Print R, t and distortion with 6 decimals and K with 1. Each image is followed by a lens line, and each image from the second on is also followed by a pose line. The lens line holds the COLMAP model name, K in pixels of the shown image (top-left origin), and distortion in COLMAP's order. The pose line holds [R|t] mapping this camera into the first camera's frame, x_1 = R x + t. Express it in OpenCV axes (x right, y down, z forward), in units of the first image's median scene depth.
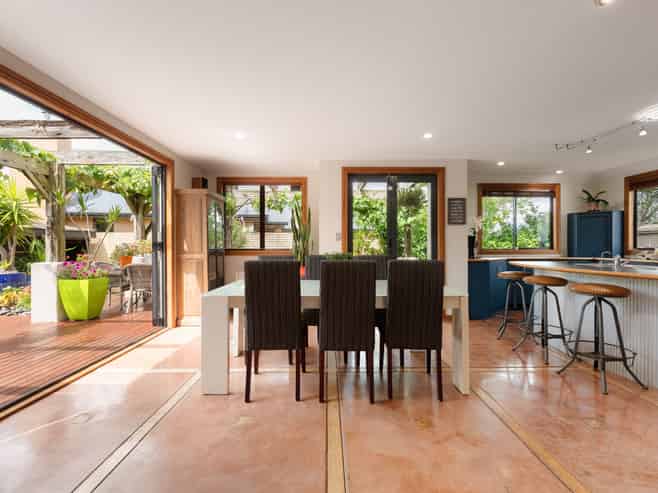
lens RADIAL K [[317.1, 0, 327.2], [0, 317.1, 244.1], [0, 0, 1]] dist [0.004540, -0.000137]
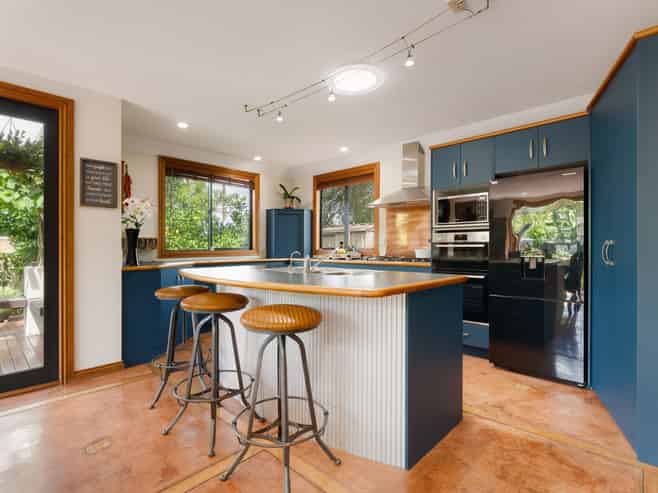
lens RADIAL K [[334.1, 0, 329.8], [0, 334.1, 247.1], [0, 0, 1]] dist [-0.000317, -0.000009]
pose [[0.694950, -0.001191, 0.719057, 0.245625], [-0.001675, 0.999993, 0.003275, 0.006615], [-0.719056, -0.003481, 0.694944, 0.265824]]
